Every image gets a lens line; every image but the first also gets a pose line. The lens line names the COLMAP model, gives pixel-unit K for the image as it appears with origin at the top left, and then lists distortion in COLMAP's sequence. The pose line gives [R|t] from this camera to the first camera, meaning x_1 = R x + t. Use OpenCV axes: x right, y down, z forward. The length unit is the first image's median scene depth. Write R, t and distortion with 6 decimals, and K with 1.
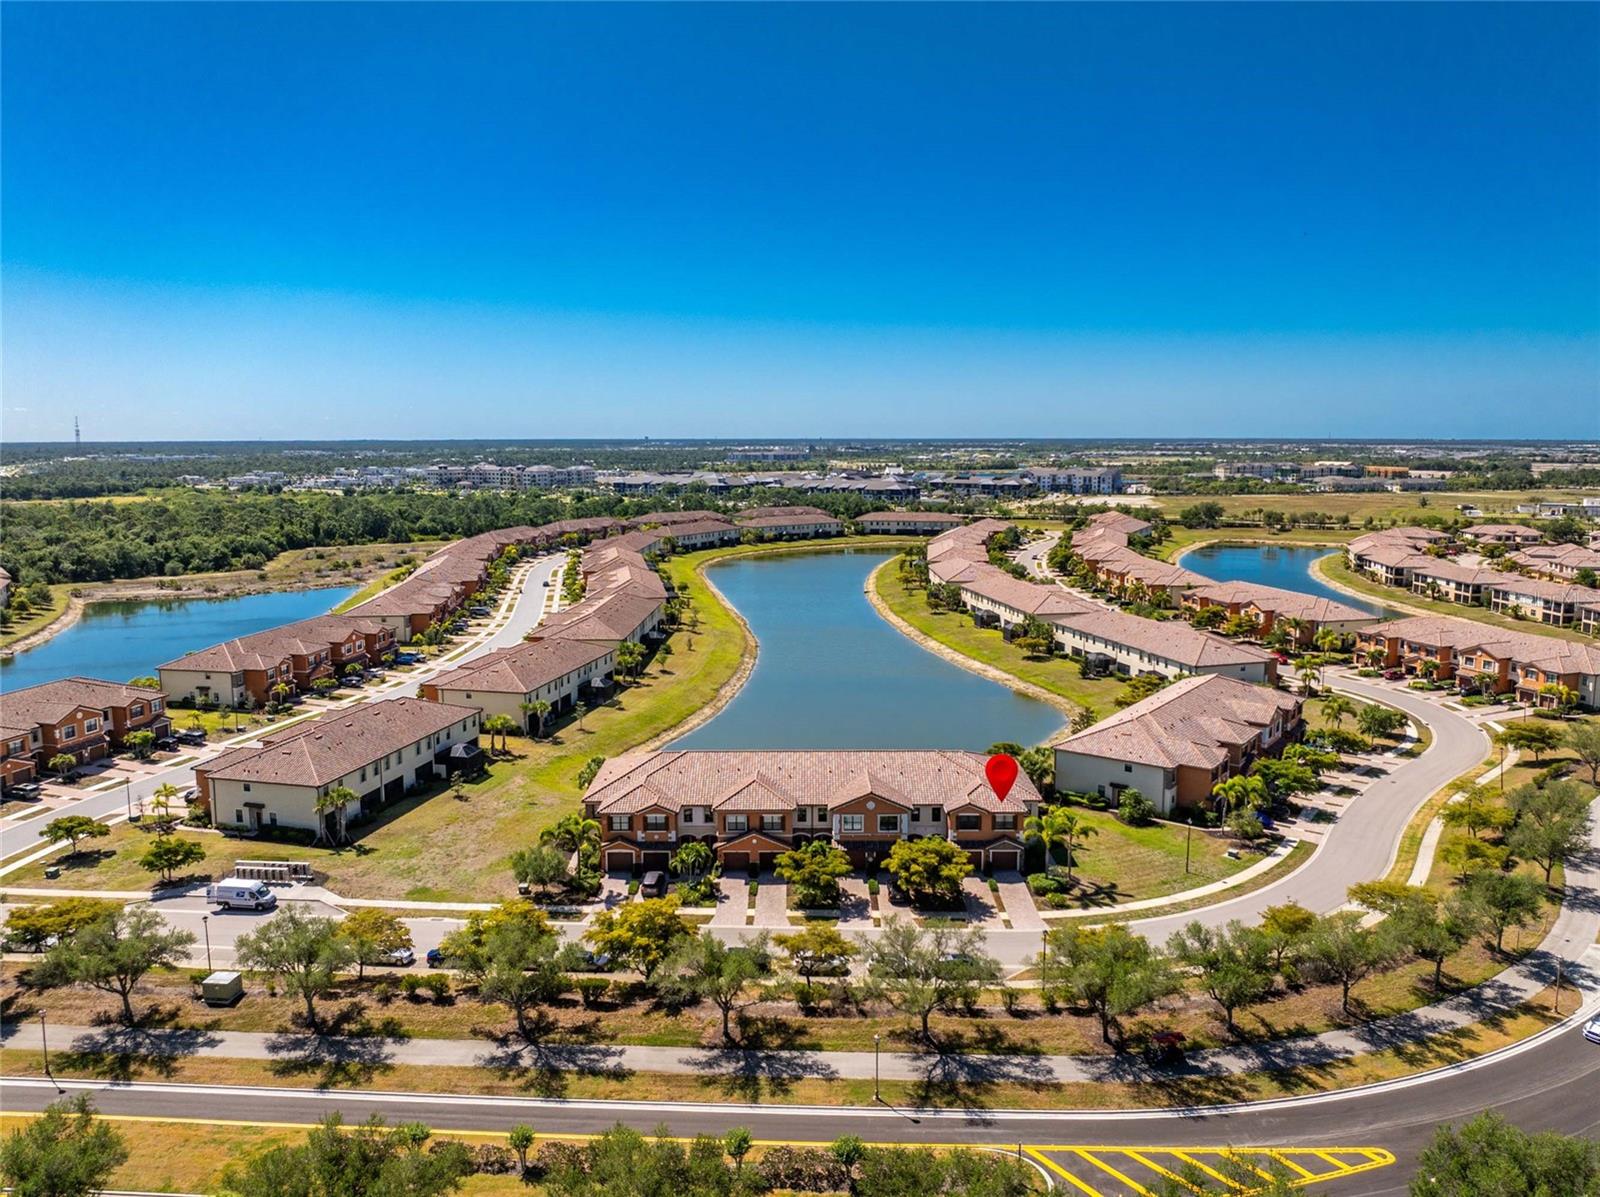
lens RADIAL K [[1130.9, 0, 801.5], [0, 1130.9, 597.5], [0, 0, 1]] dist [-0.036727, -0.002593]
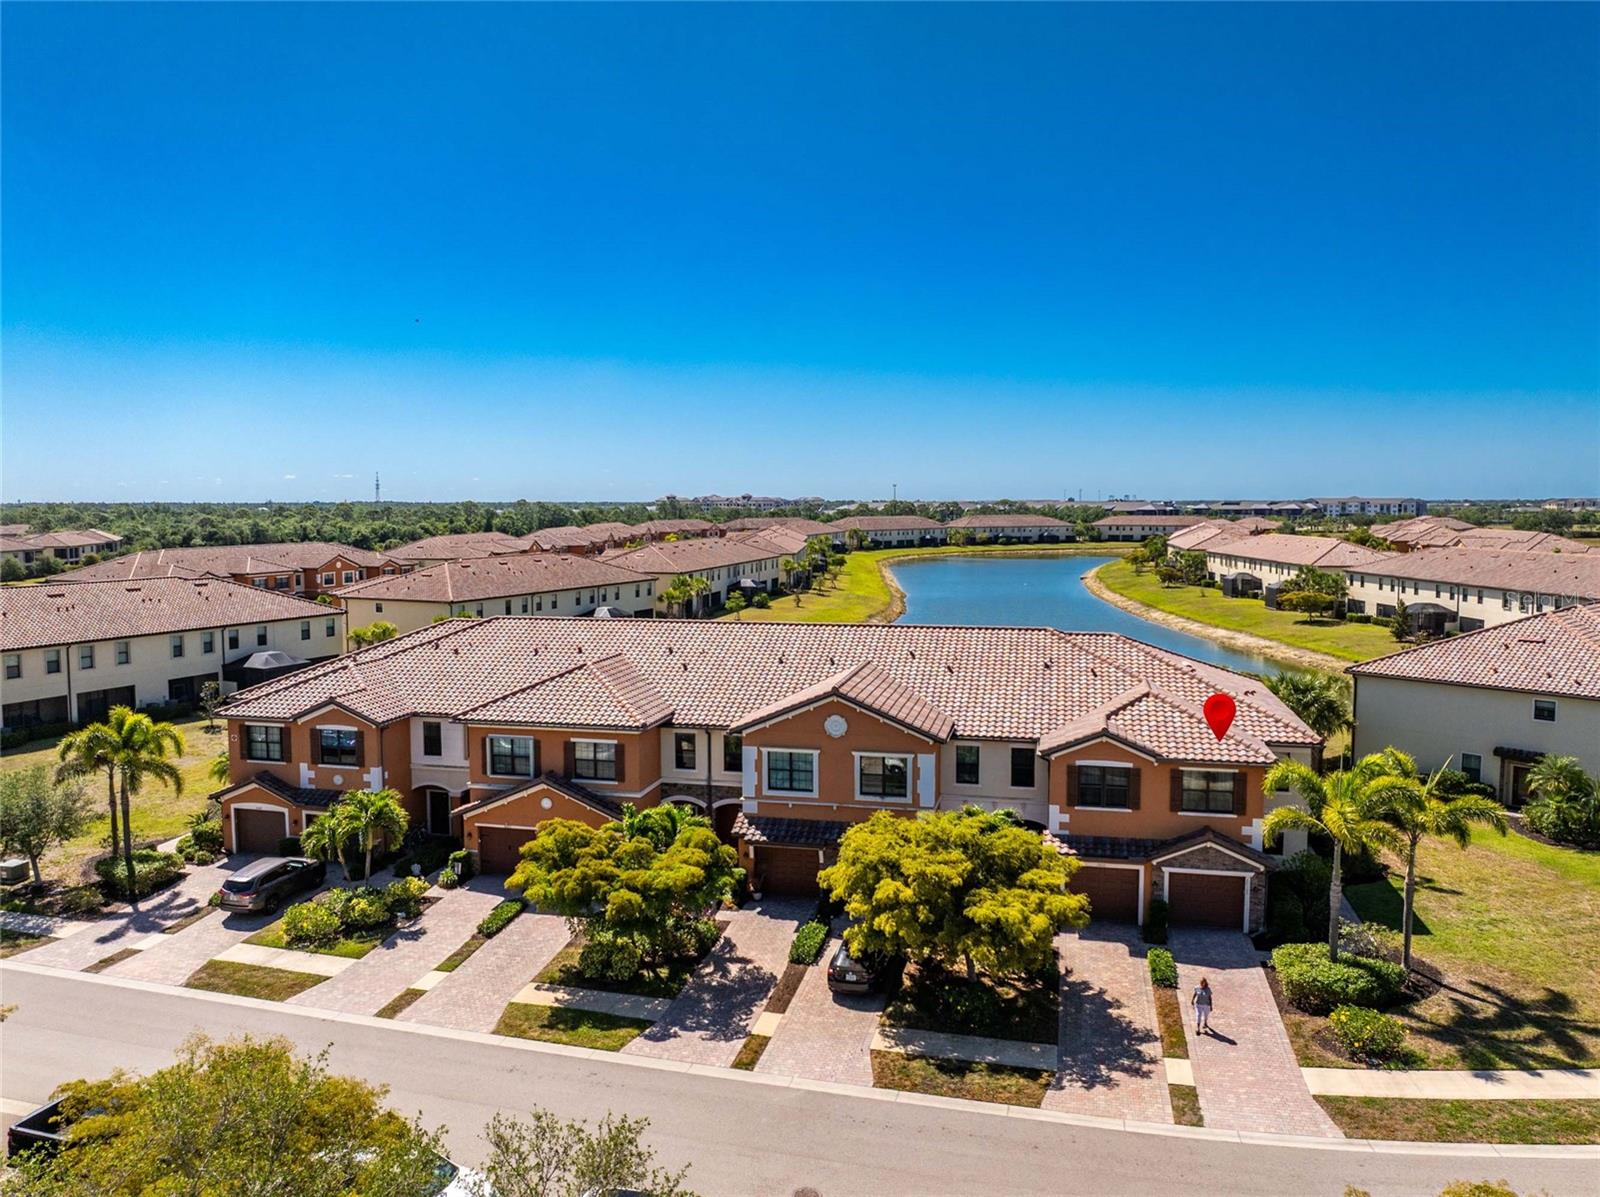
lens RADIAL K [[1141.6, 0, 803.3], [0, 1141.6, 590.4], [0, 0, 1]] dist [-0.043258, 0.004183]
pose [[0.974568, 0.016568, -0.223477, 0.115926], [-0.030253, 0.997861, -0.057951, 0.138371], [0.222039, 0.063238, 0.972985, 0.534637]]
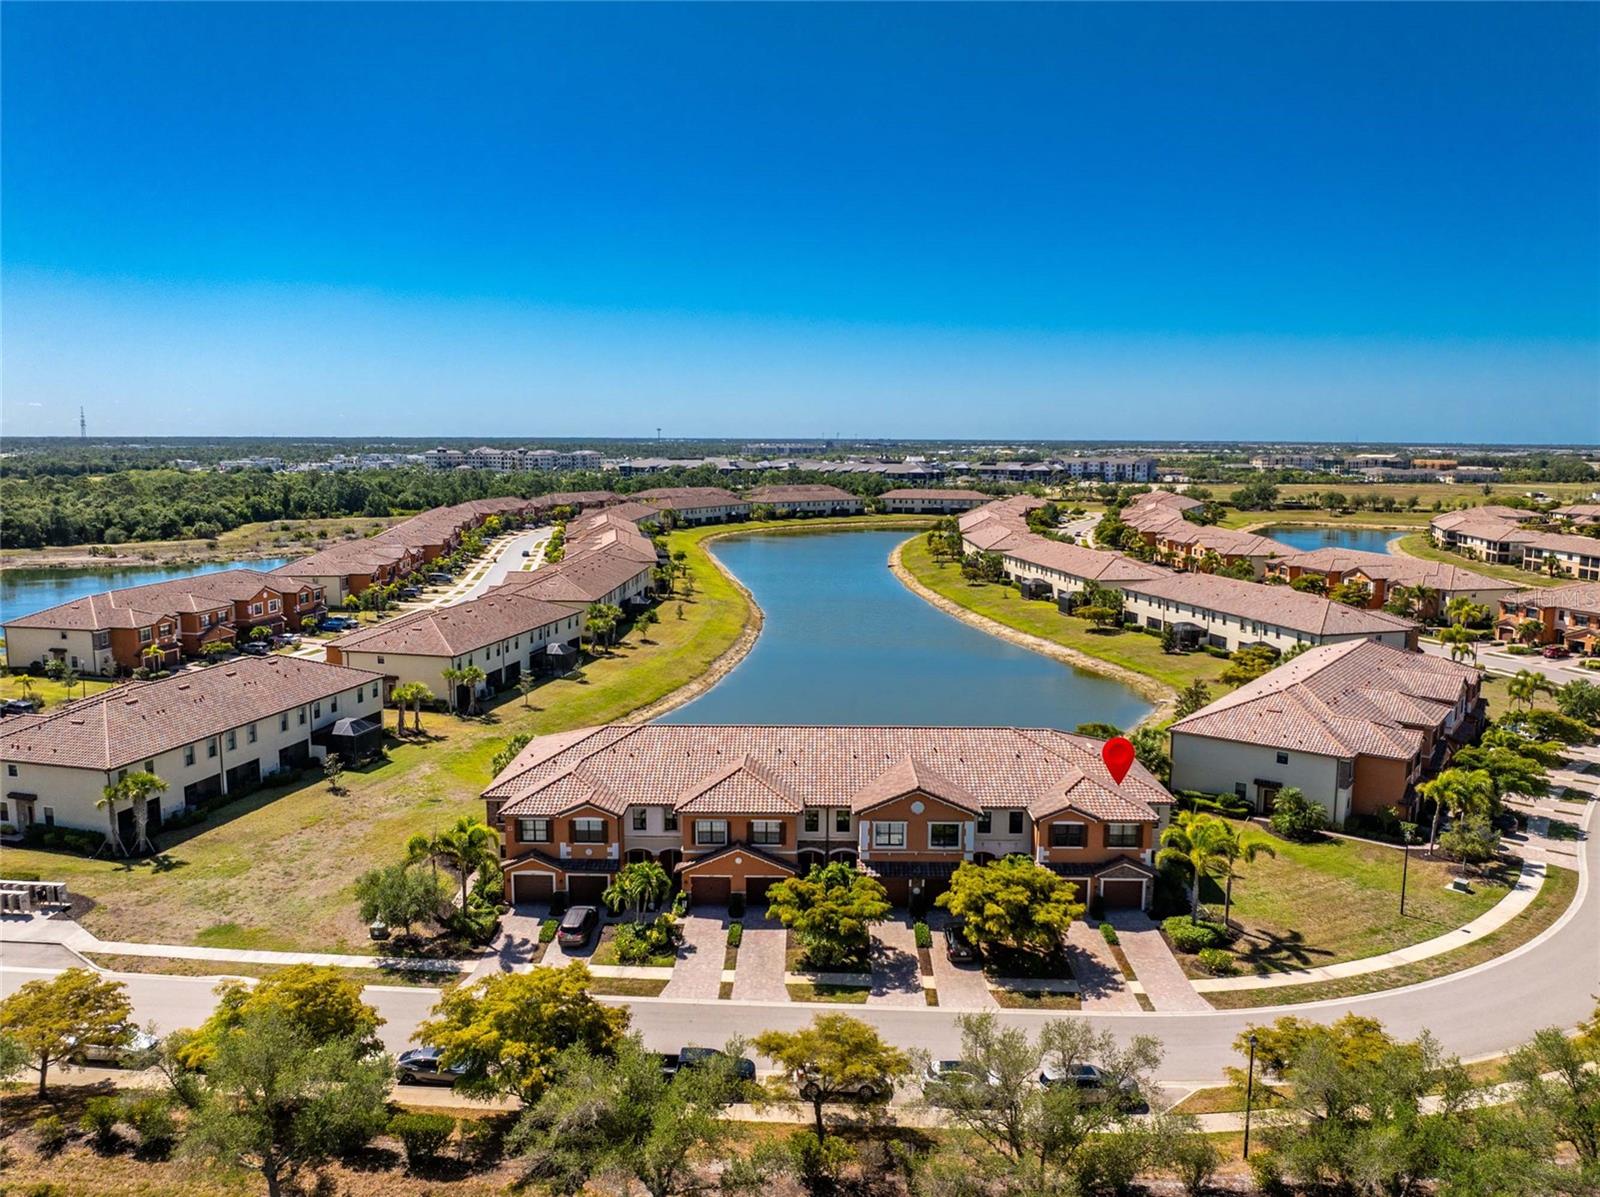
lens RADIAL K [[1146.0, 0, 803.3], [0, 1146.0, 591.9], [0, 0, 1]] dist [-0.037828, -0.005027]
pose [[0.999888, 0.008971, -0.012019, 0.001917], [-0.009048, 0.999939, -0.006383, 0.055538], [0.011961, 0.006491, 0.999907, 0.291061]]
